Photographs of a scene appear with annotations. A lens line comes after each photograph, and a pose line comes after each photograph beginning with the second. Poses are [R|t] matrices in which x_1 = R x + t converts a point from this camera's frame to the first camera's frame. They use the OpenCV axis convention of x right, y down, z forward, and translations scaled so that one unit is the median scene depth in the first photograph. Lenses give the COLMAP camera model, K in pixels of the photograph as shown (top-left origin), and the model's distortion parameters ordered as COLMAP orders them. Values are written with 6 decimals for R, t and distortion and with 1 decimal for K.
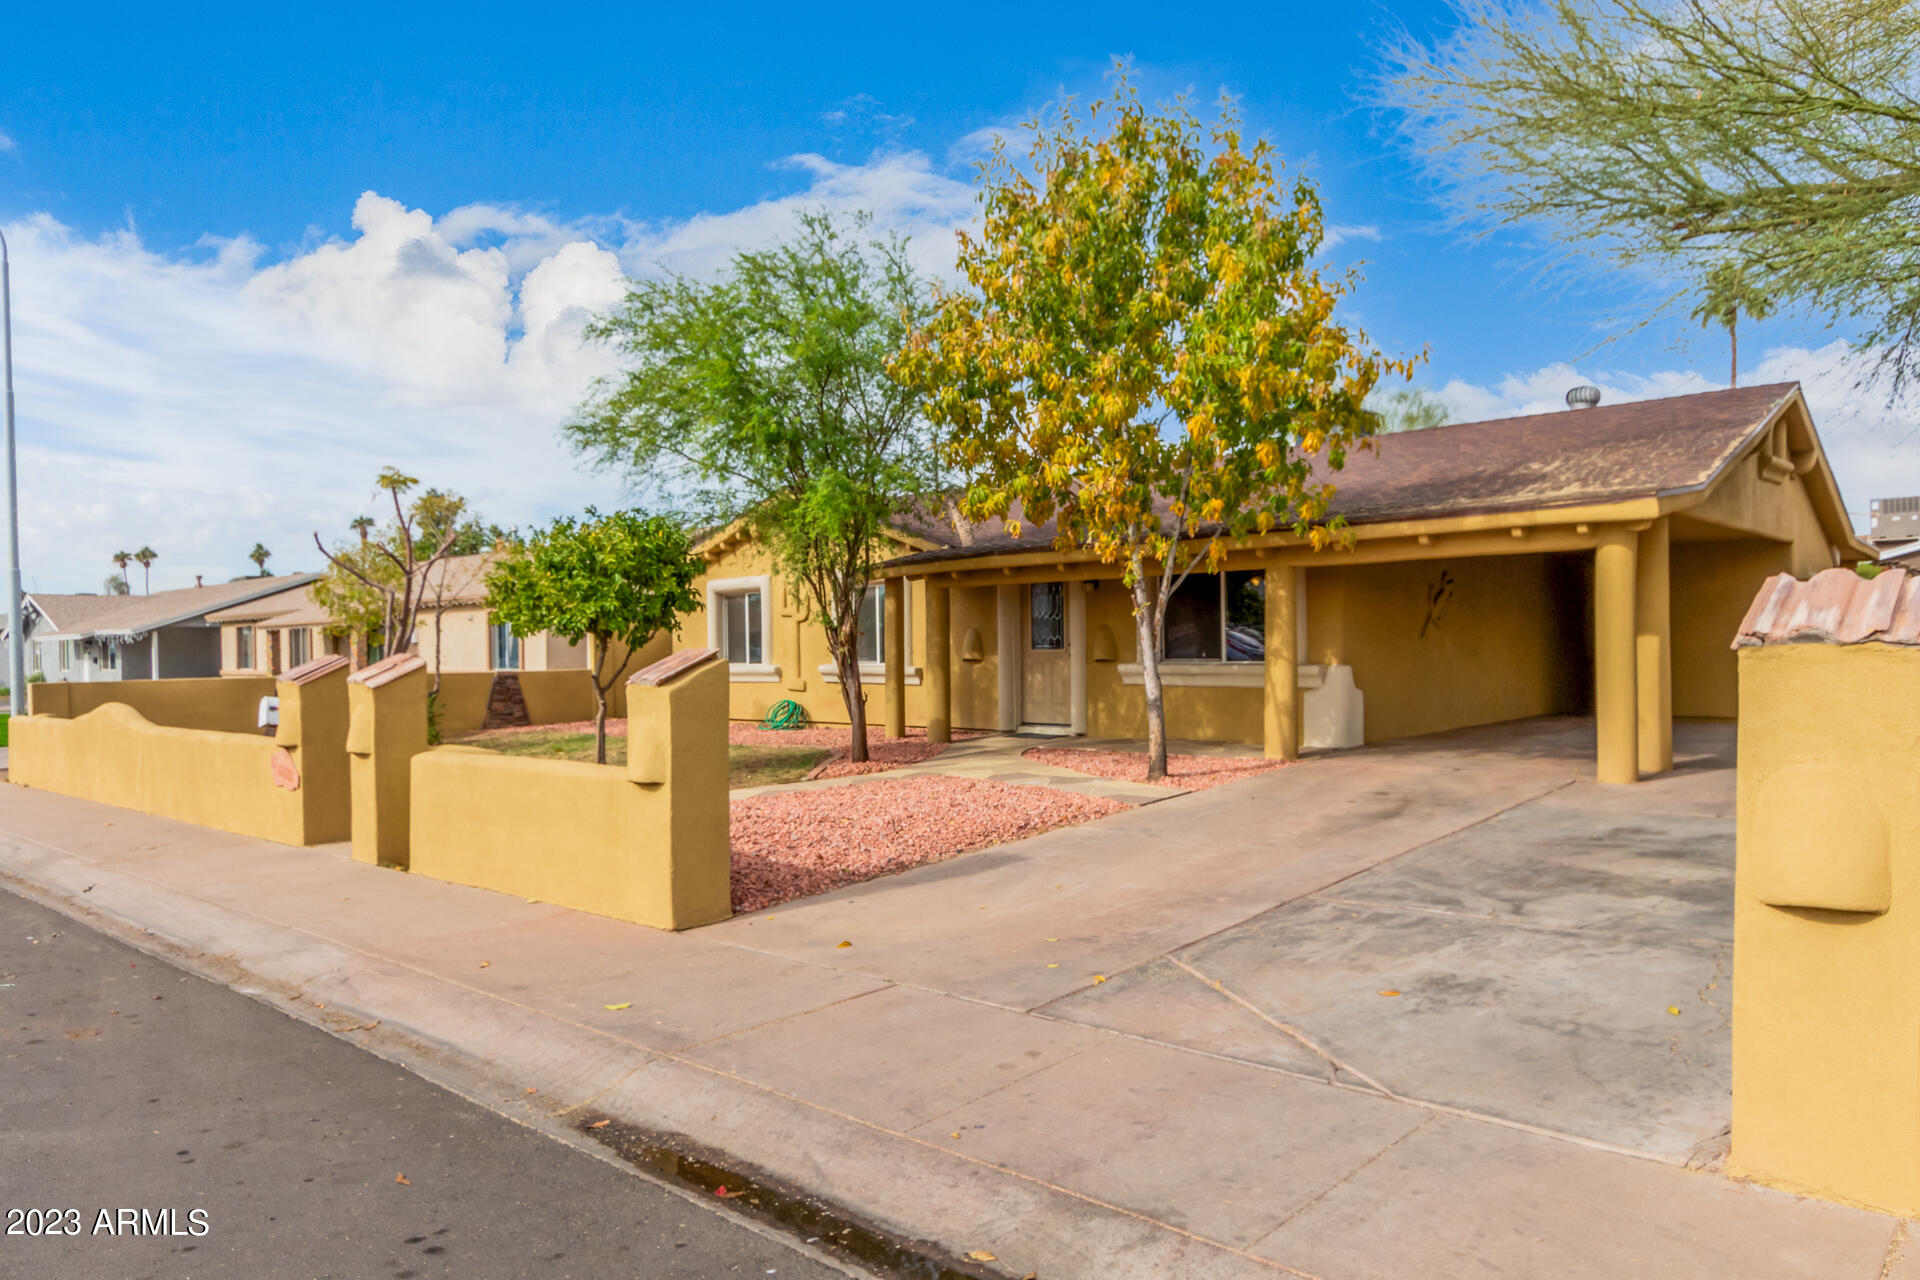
lens RADIAL K [[1219.3, 0, 960.0], [0, 1219.3, 640.0], [0, 0, 1]] dist [0.002276, -0.025183]
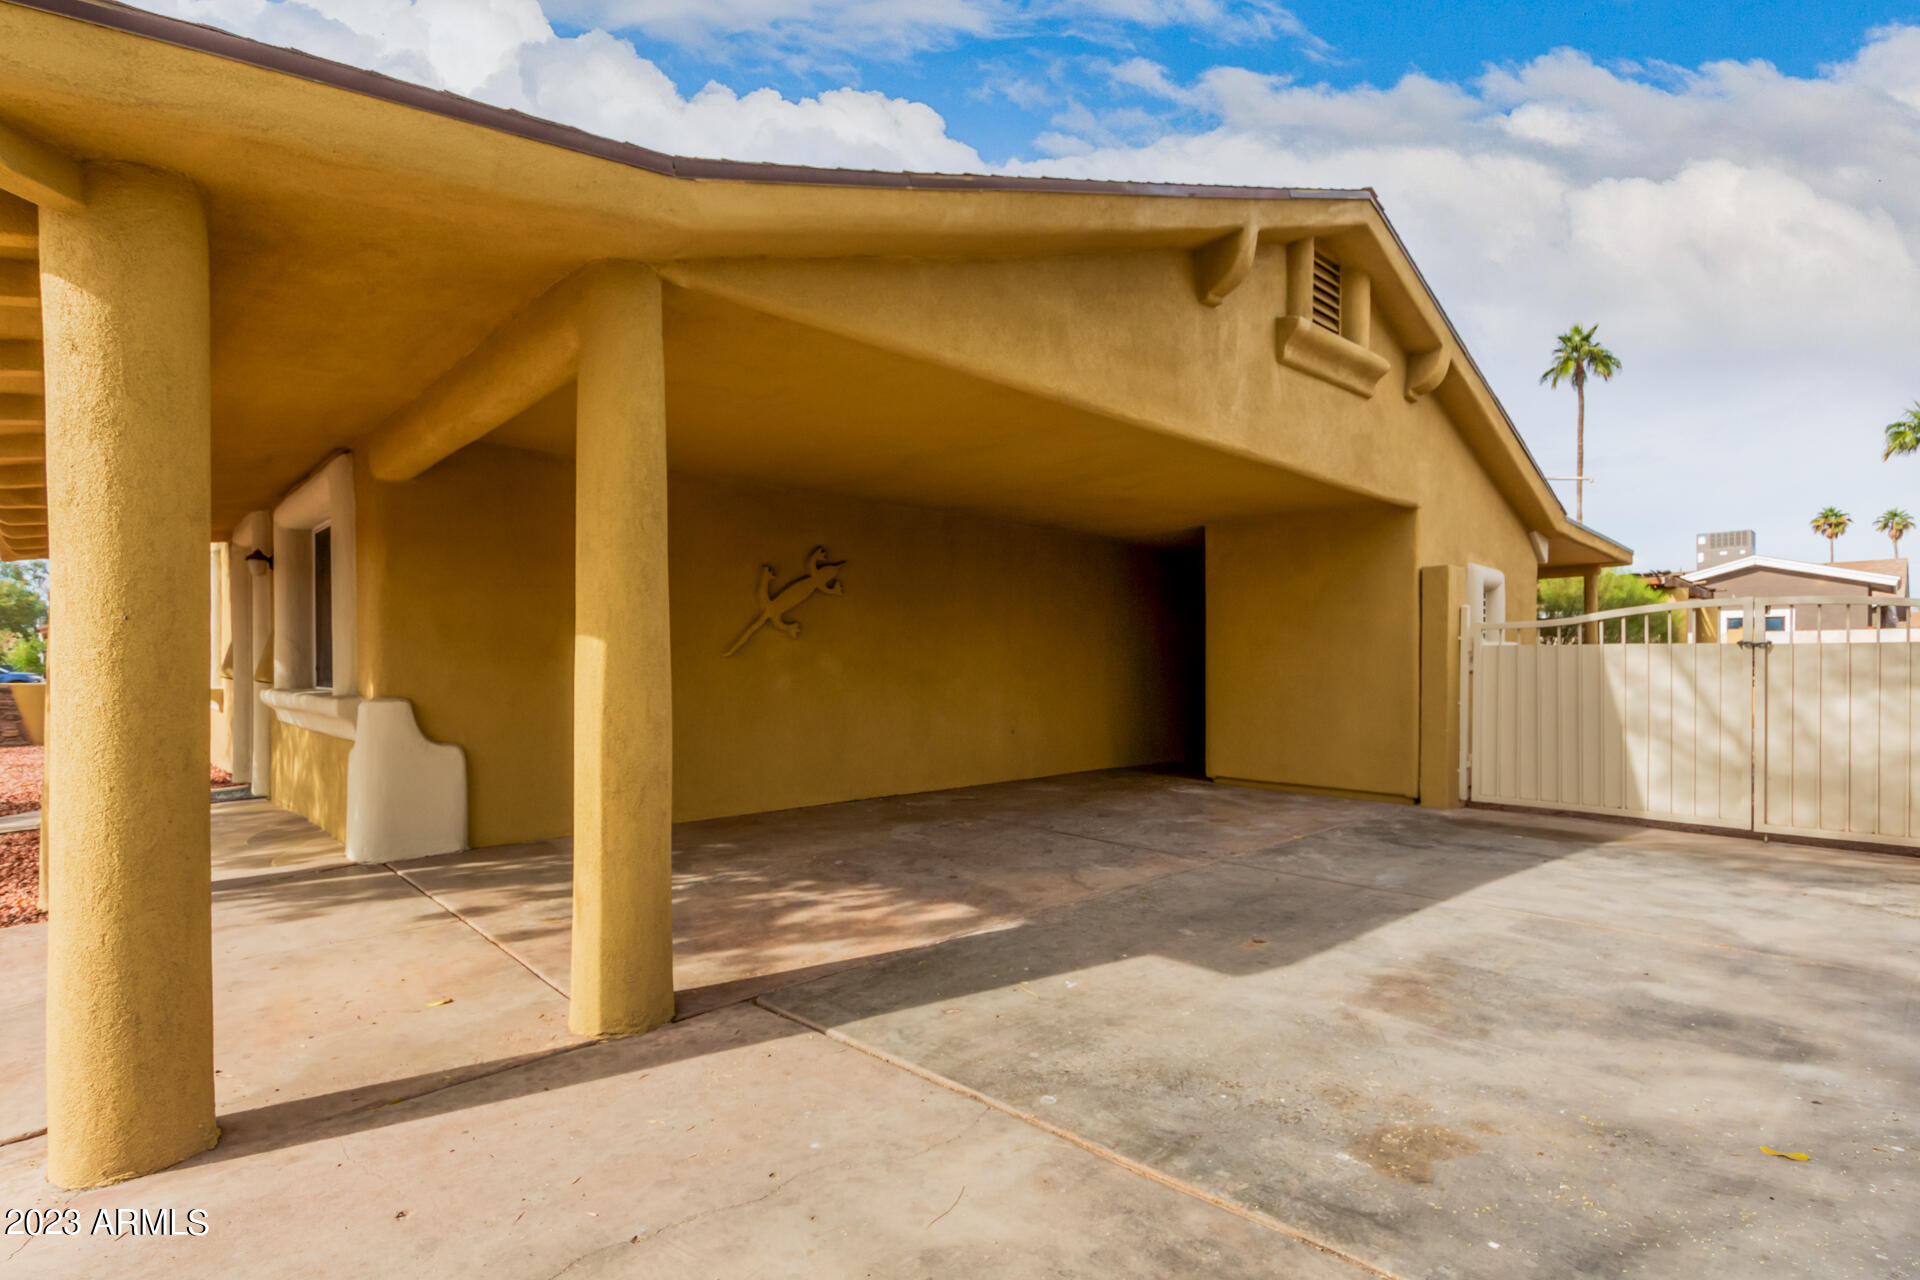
lens RADIAL K [[906.1, 0, 966.4], [0, 906.1, 671.6], [0, 0, 1]] dist [0.002565, -0.000500]
pose [[0.998083, 0.015039, -0.060030, 0.612266], [-0.014557, 0.999858, 0.008451, 0.002671], [0.060148, -0.007561, 0.998161, 0.663202]]
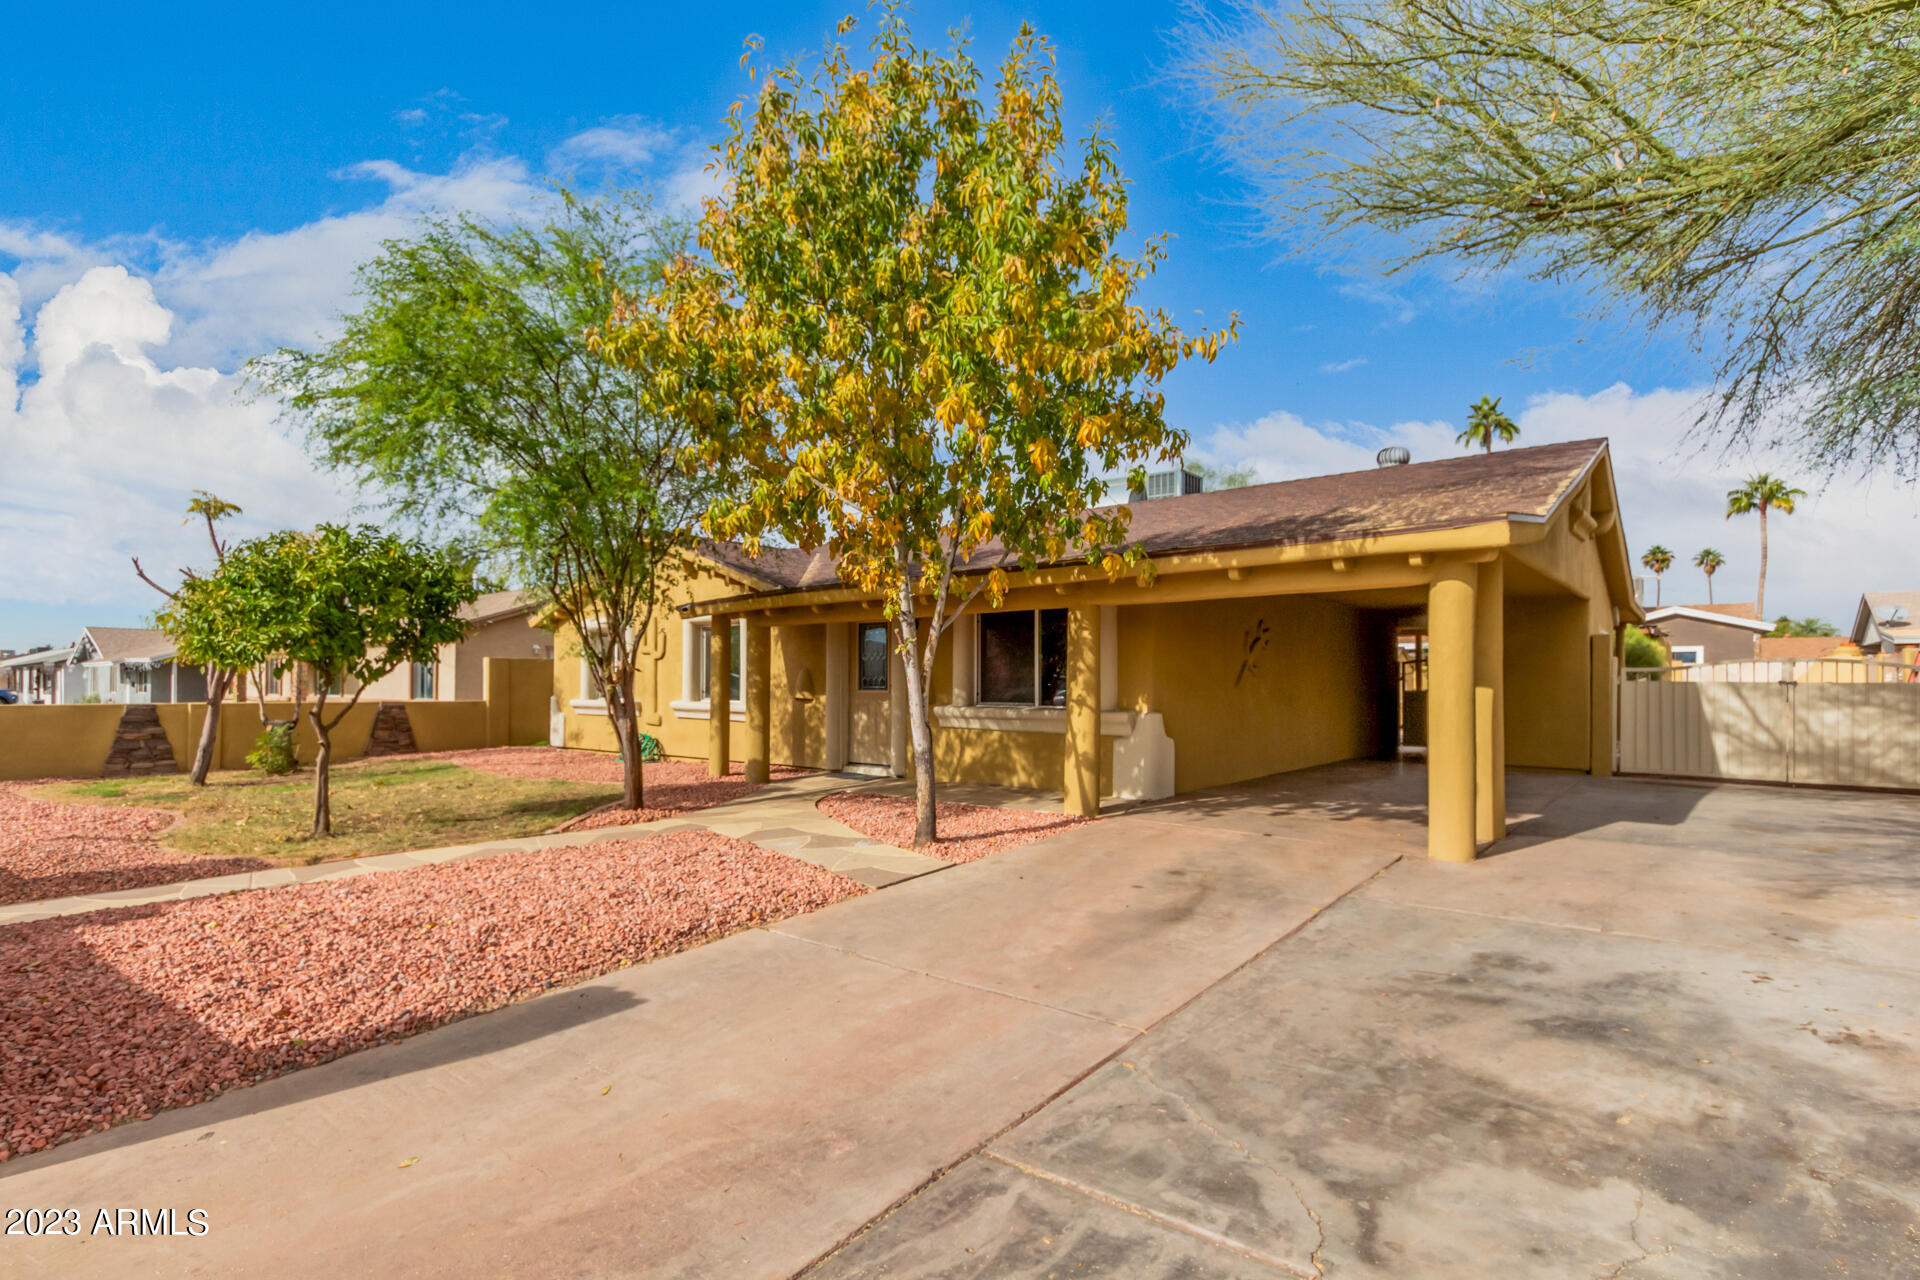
lens RADIAL K [[906.1, 0, 966.4], [0, 906.1, 671.6], [0, 0, 1]] dist [0.002565, -0.000500]
pose [[0.998158, 0.017889, 0.057963, 0.132170], [-0.017340, 0.999800, -0.009976, -0.001624], [-0.058130, 0.008953, 0.998269, 0.313863]]
